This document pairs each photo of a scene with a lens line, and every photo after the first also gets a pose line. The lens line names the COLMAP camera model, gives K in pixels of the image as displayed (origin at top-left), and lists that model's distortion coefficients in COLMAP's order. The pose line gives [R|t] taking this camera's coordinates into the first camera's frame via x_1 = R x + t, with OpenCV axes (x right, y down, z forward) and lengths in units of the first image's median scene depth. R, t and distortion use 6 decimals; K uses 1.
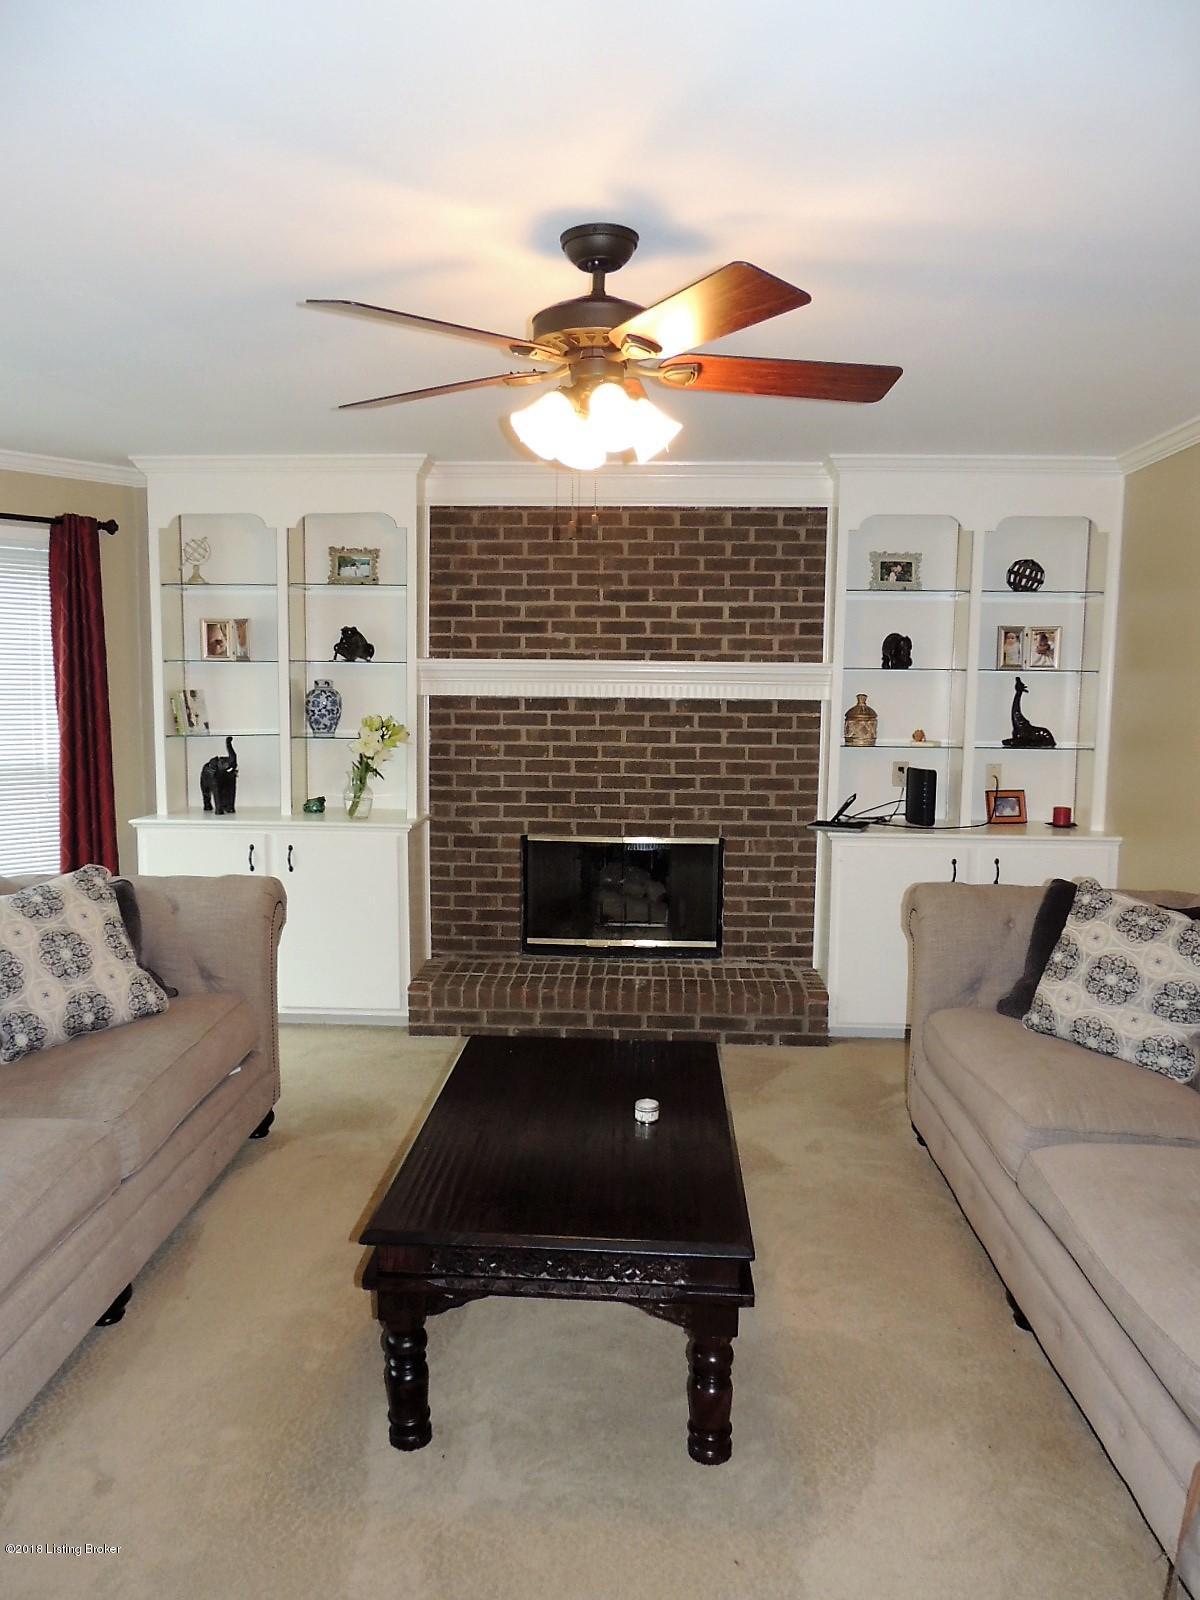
lens RADIAL K [[1140.6, 0, 600.9], [0, 1140.6, 798.4], [0, 0, 1]] dist [-0.018095, -0.001310]
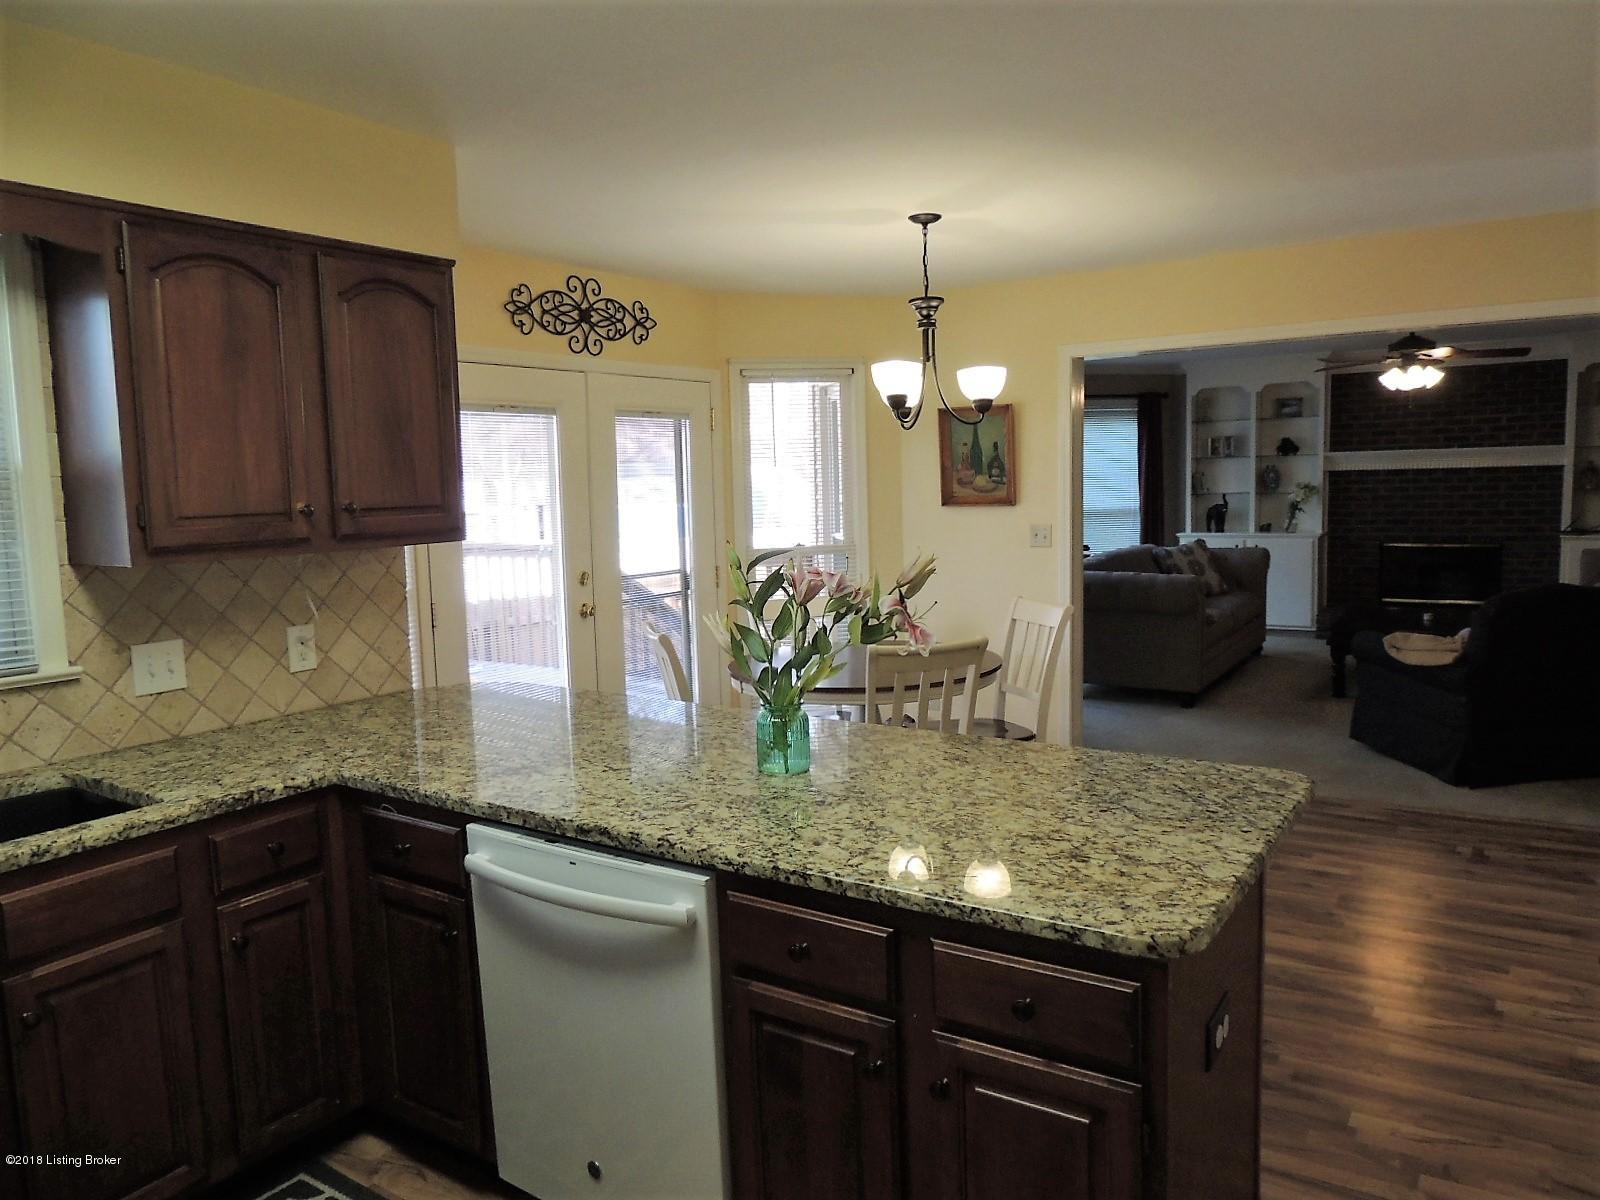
lens RADIAL K [[1140.6, 0, 790.9], [0, 1140.6, 600.6], [0, 0, 1]] dist [-0.018095, -0.001310]
pose [[0.854692, 0.020340, -0.518736, 0.078713], [-0.012437, 0.999748, 0.018710, 0.110981], [0.518986, -0.009540, 0.854729, -1.180706]]
